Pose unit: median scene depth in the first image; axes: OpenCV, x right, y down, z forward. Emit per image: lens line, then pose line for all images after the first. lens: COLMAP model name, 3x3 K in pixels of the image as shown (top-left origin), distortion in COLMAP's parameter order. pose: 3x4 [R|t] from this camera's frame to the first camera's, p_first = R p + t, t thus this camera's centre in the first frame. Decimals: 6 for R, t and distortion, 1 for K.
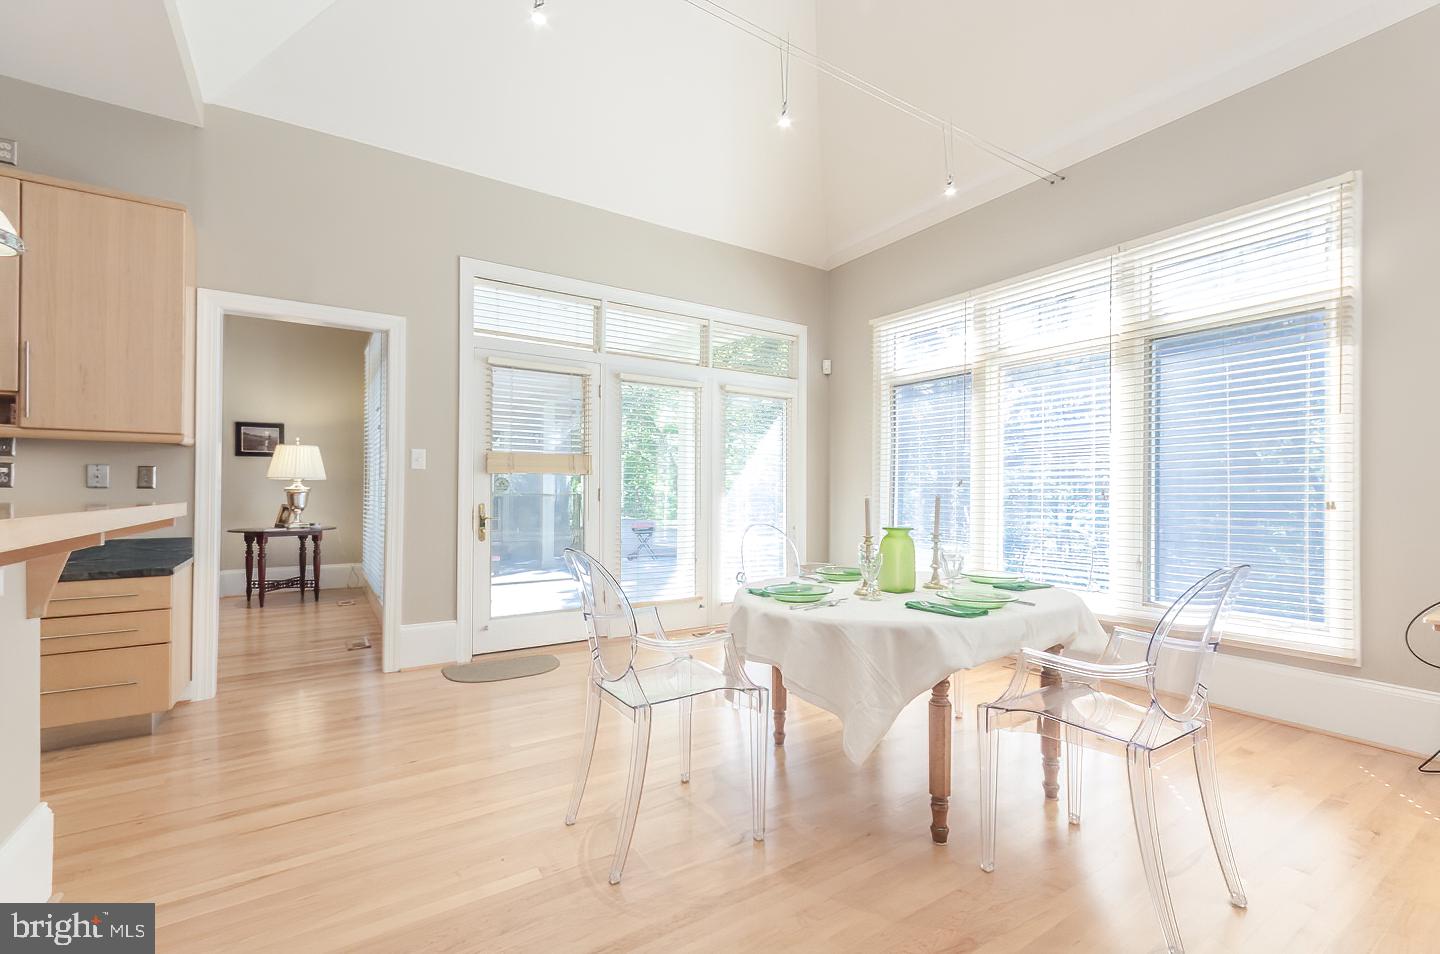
lens RADIAL K [[640.0, 0, 744.0], [0, 640.0, 488.2], [0, 0, 1]] dist [-0.000419, -0.000408]
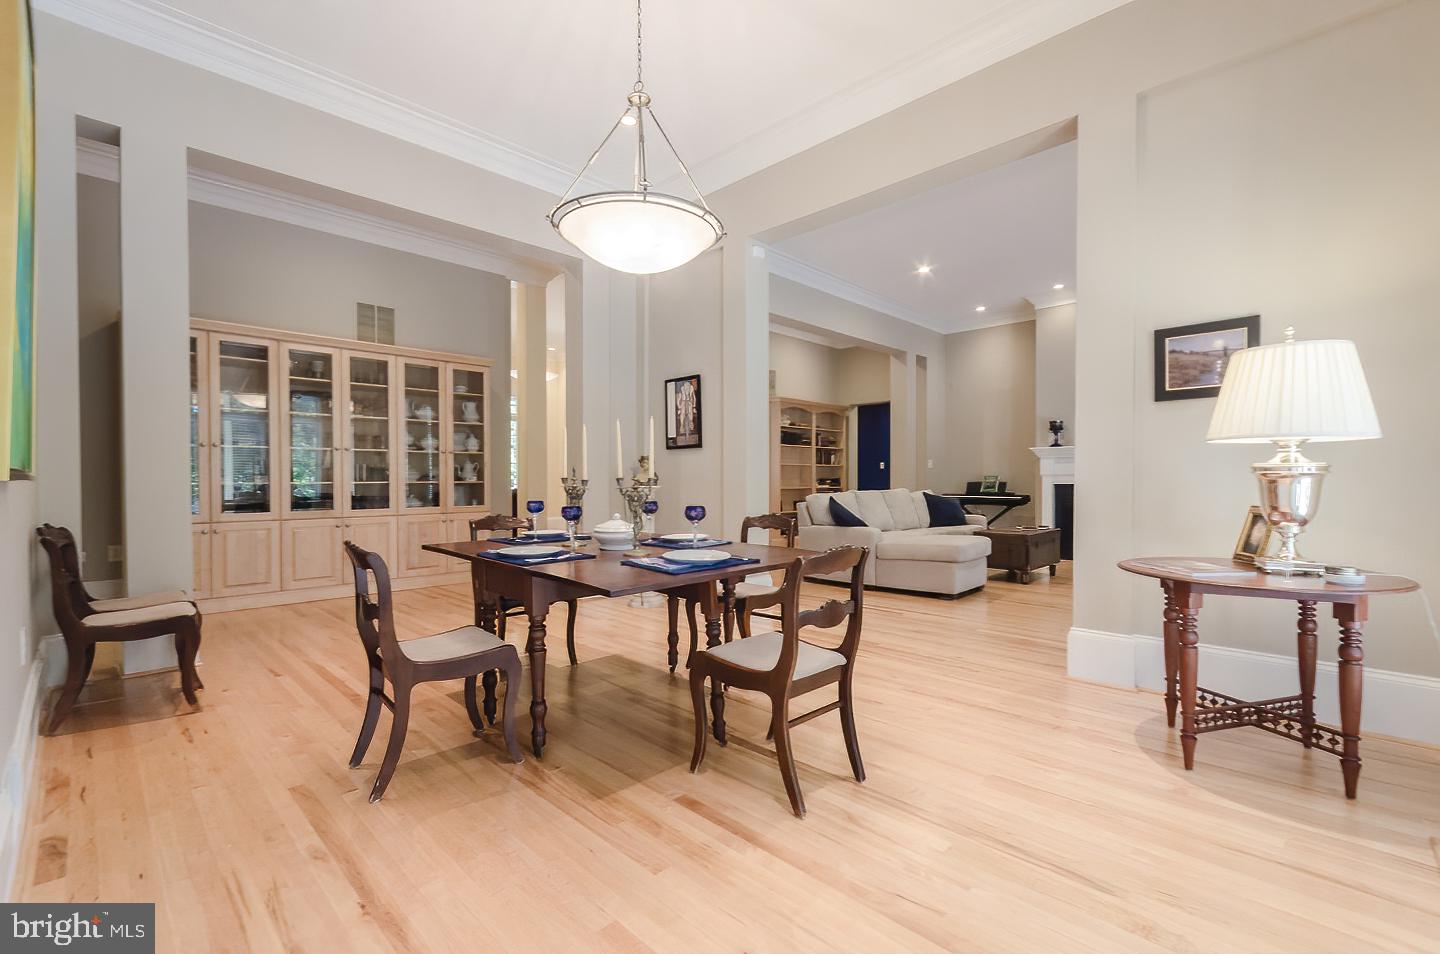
lens RADIAL K [[640.0, 0, 744.0], [0, 640.0, 488.2], [0, 0, 1]] dist [-0.000419, -0.000408]
pose [[0.220477, 0.007505, -0.975363, -0.403733], [0.013727, 0.999847, 0.010797, 0.005209], [0.975296, -0.015770, 0.220340, 0.606797]]
